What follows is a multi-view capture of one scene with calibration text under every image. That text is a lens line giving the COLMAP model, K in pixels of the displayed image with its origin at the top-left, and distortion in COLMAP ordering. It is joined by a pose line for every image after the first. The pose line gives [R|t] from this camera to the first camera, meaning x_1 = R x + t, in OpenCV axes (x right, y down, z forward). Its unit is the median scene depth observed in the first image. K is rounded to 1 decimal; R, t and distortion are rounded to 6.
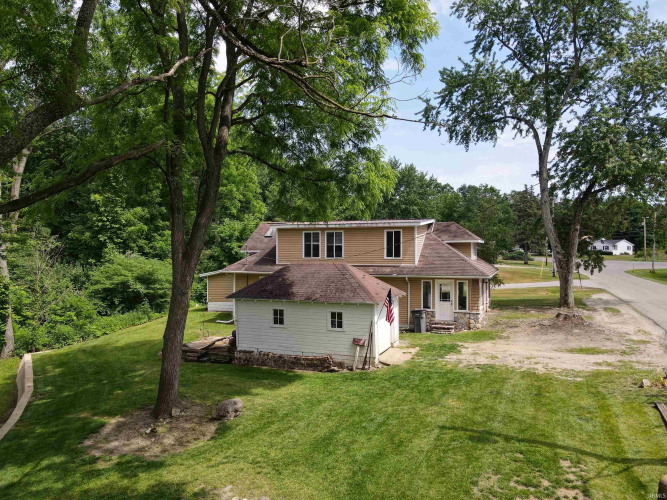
lens RADIAL K [[469.9, 0, 331.3], [0, 469.9, 250.8], [0, 0, 1]] dist [0.000702, 0.001286]
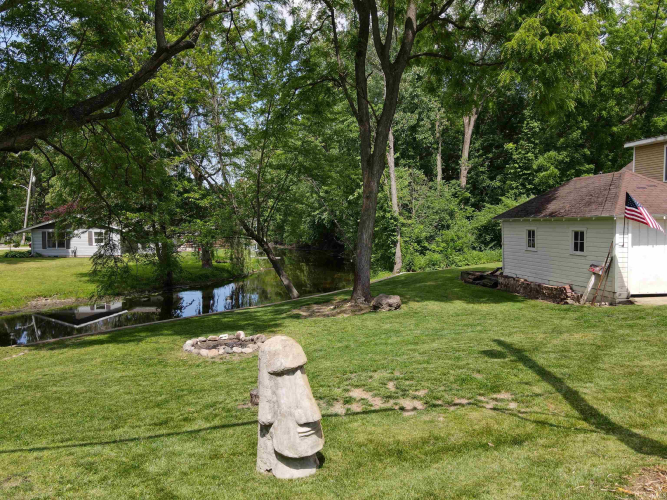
lens RADIAL K [[469.9, 0, 331.2], [0, 469.9, 250.7], [0, 0, 1]] dist [0.000702, 0.001286]
pose [[0.530421, 0.055370, -0.845924, 0.187592], [0.006516, 0.997569, 0.069381, 0.043991], [0.847709, -0.042313, 0.528771, 0.100043]]
